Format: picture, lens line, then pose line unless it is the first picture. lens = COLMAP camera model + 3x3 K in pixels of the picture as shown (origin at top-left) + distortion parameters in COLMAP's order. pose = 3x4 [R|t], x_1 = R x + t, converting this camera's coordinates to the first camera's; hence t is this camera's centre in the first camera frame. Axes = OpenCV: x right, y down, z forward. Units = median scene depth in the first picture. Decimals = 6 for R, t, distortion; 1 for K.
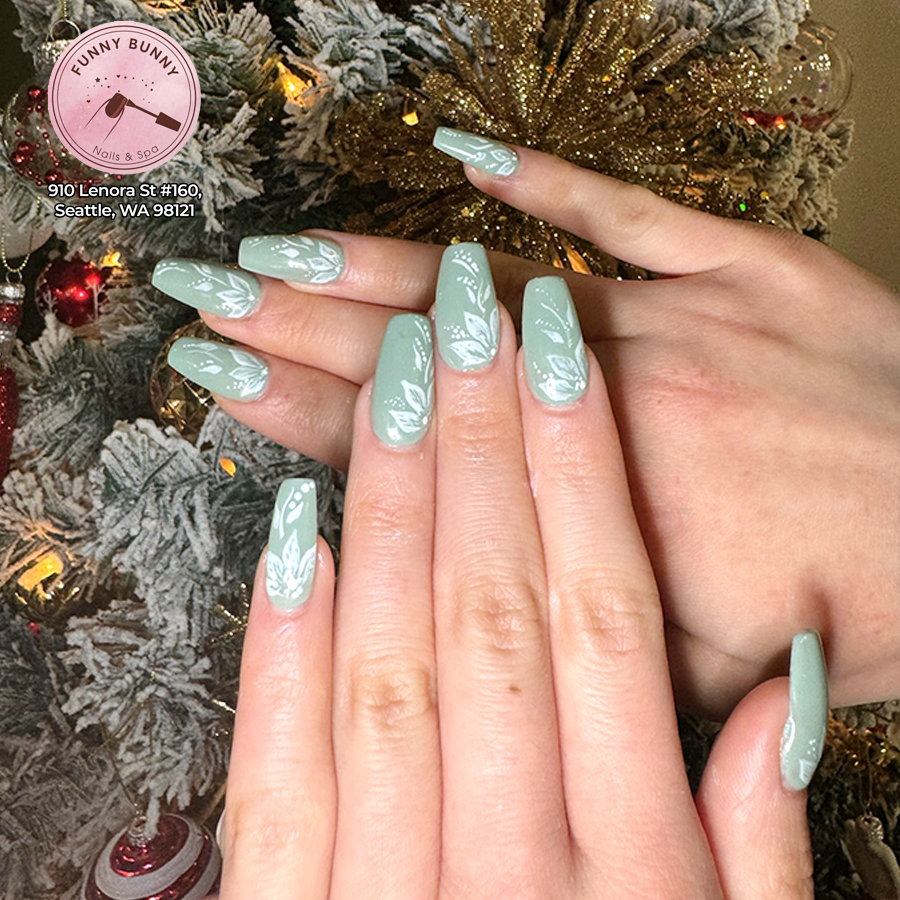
lens RADIAL K [[882.5, 0, 452.8], [0, 882.5, 265.2], [0, 0, 1]] dist [0.000662, -0.004222]
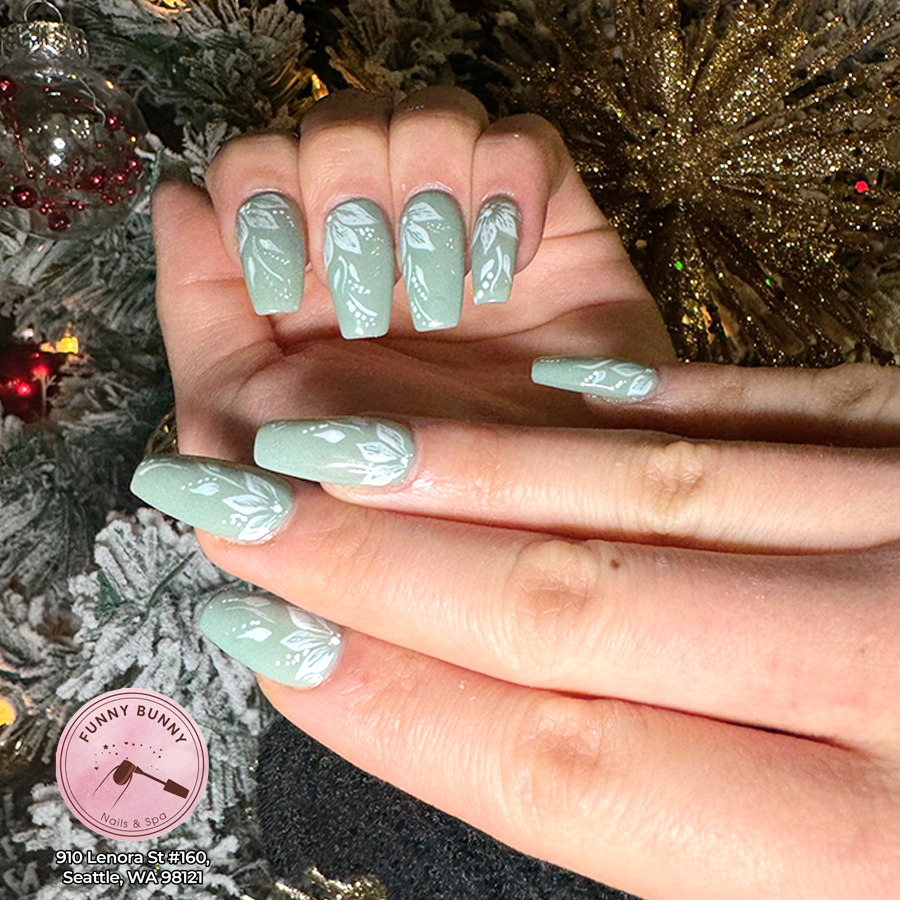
lens RADIAL K [[875.0, 0, 448.2], [0, 875.0, 375.0], [0, 0, 1]] dist [-0.008721, 0.015484]
pose [[0.995876, 0.014367, 0.089584, -0.151619], [-0.010374, 0.998939, -0.044873, 0.084126], [-0.090133, 0.043759, 0.994968, 0.220478]]
